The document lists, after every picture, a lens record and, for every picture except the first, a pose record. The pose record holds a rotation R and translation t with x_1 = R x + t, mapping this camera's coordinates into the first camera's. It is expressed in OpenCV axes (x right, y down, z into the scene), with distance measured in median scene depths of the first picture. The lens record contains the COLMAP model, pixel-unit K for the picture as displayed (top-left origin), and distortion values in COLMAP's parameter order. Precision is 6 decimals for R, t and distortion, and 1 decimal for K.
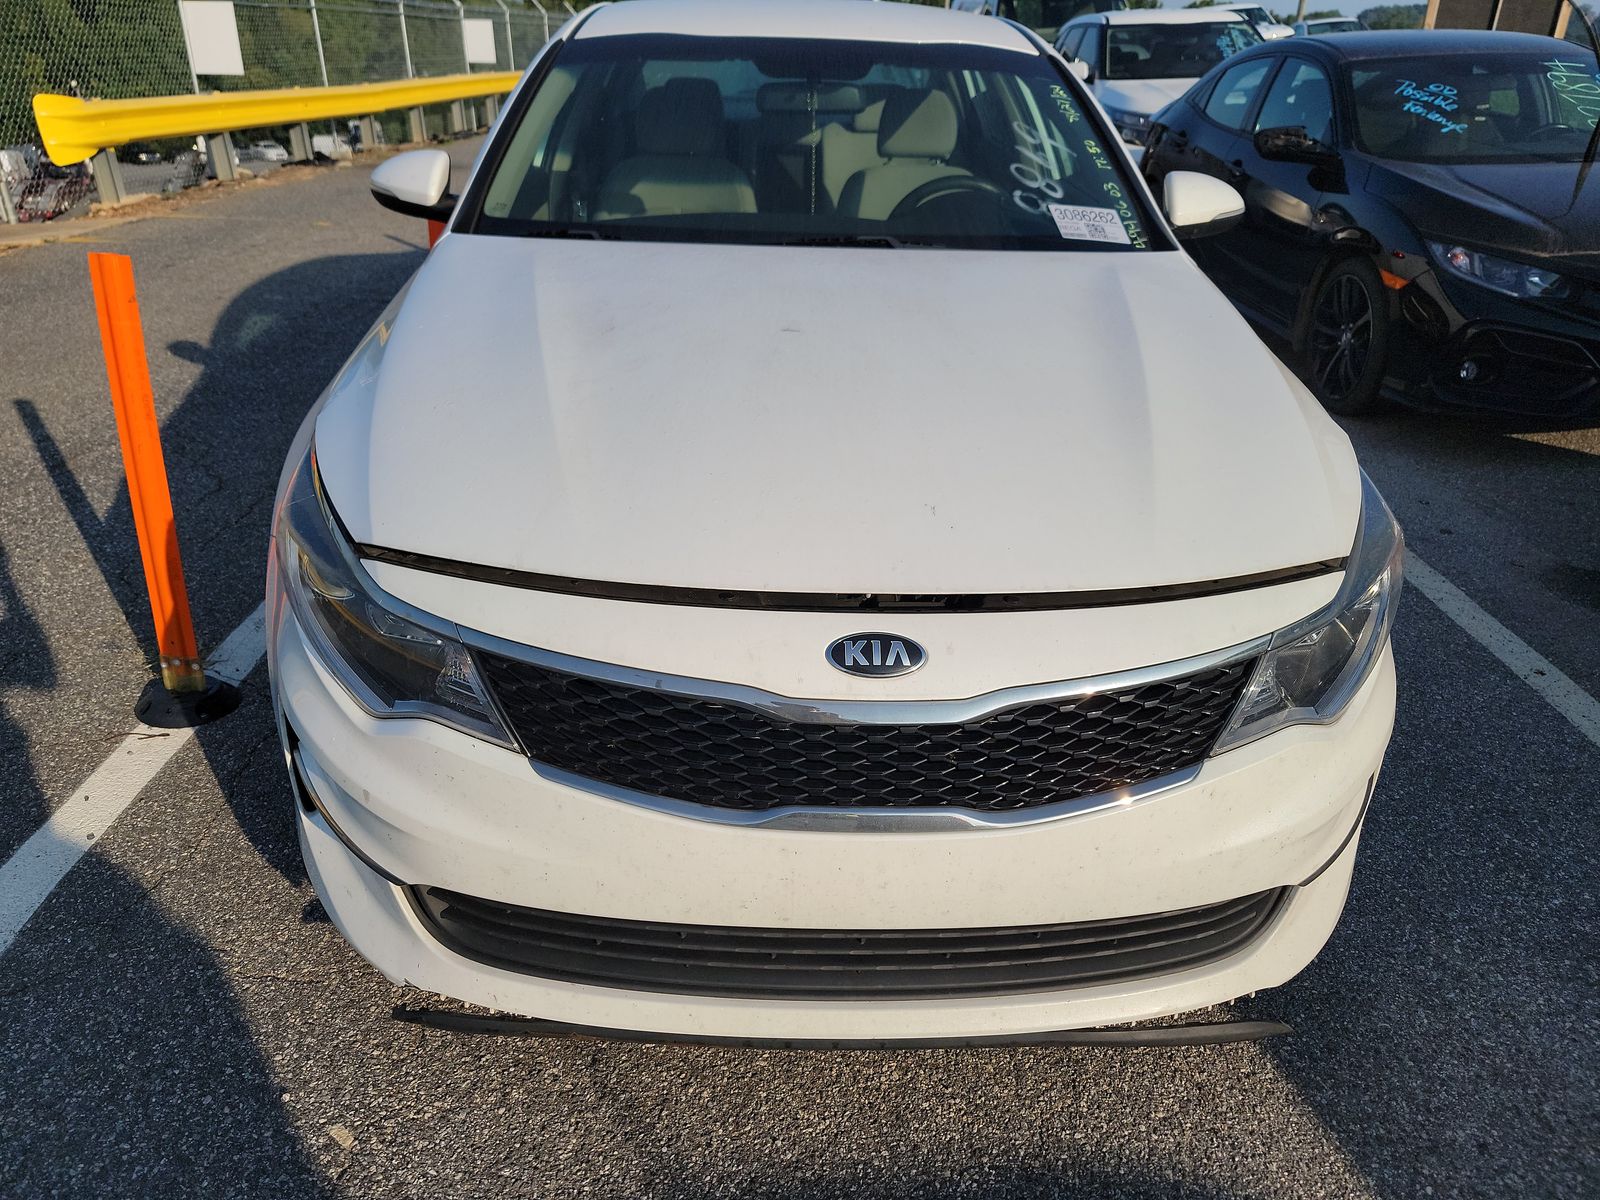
lens RADIAL K [[1261.2, 0, 814.4], [0, 1261.2, 606.1], [0, 0, 1]] dist [0.070453, -0.093555]
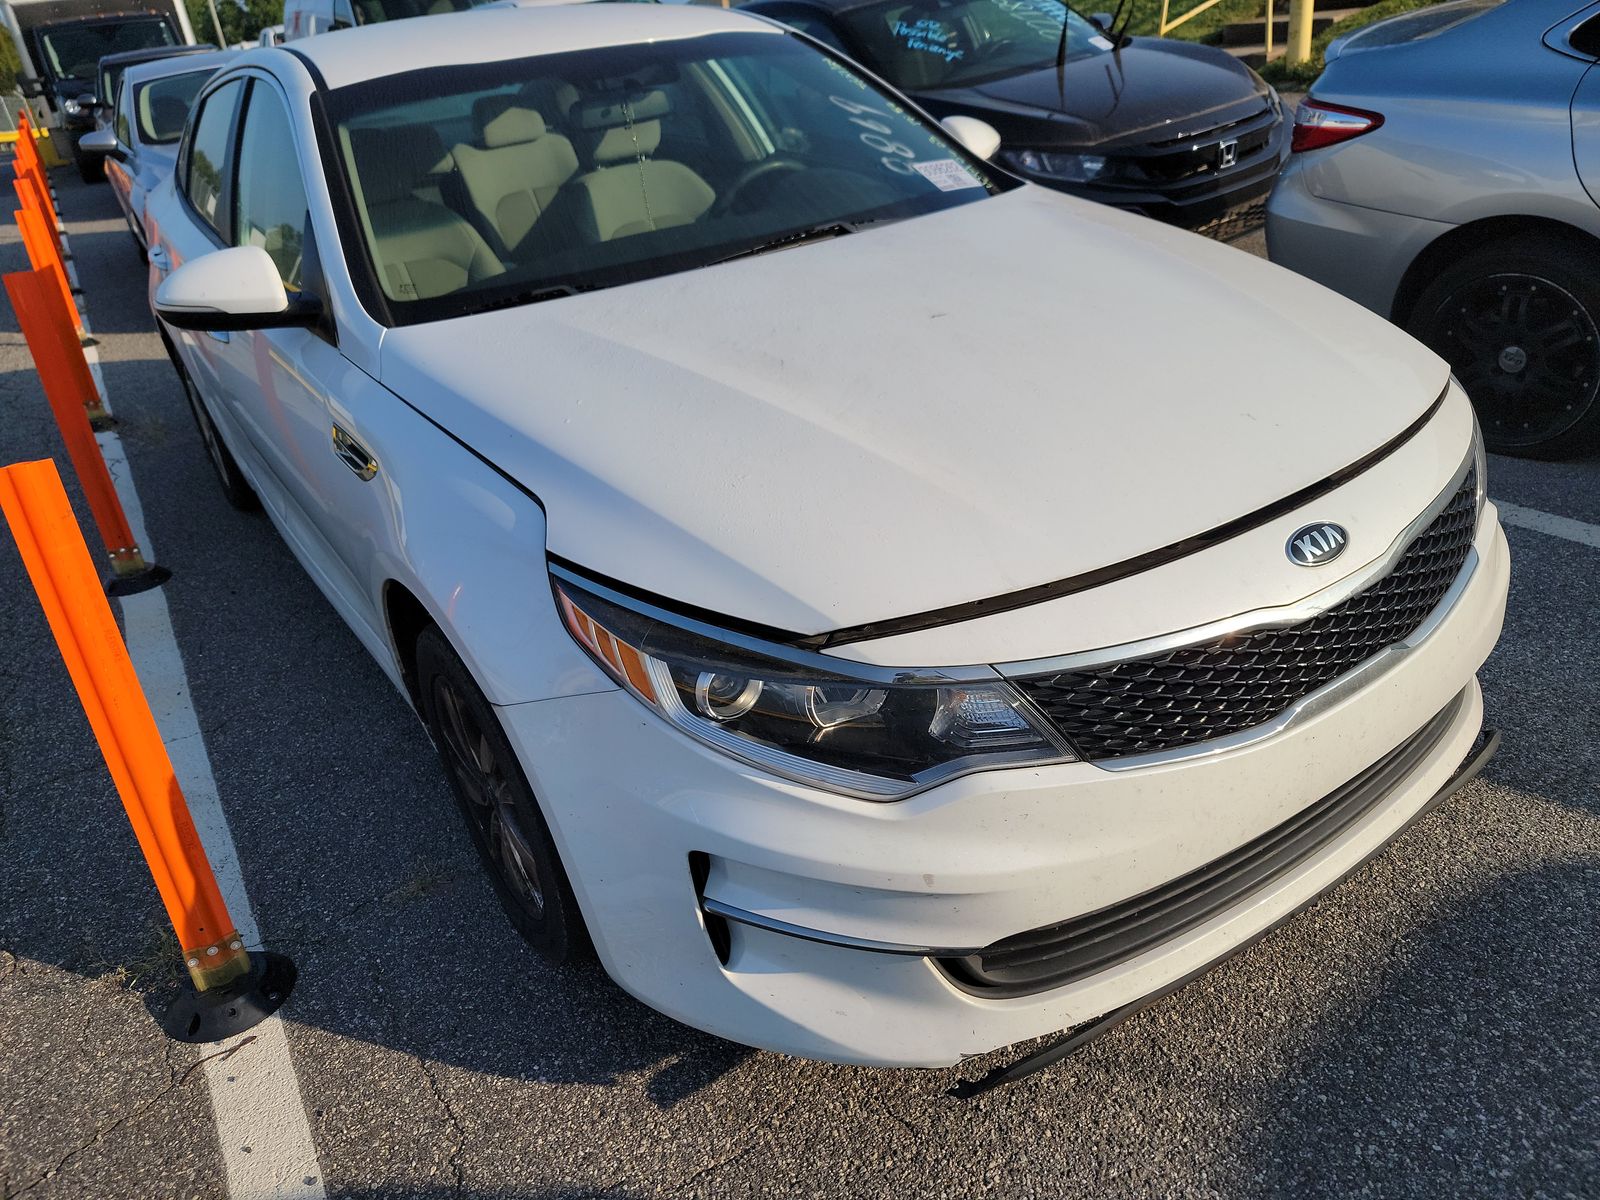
lens RADIAL K [[1261.2, 0, 814.4], [0, 1261.2, 606.1], [0, 0, 1]] dist [0.070453, -0.093555]
pose [[0.807388, -0.351413, 0.473954, -0.628654], [0.346580, 0.932562, 0.101043, -0.129650], [-0.477500, 0.082682, 0.874733, 0.165976]]
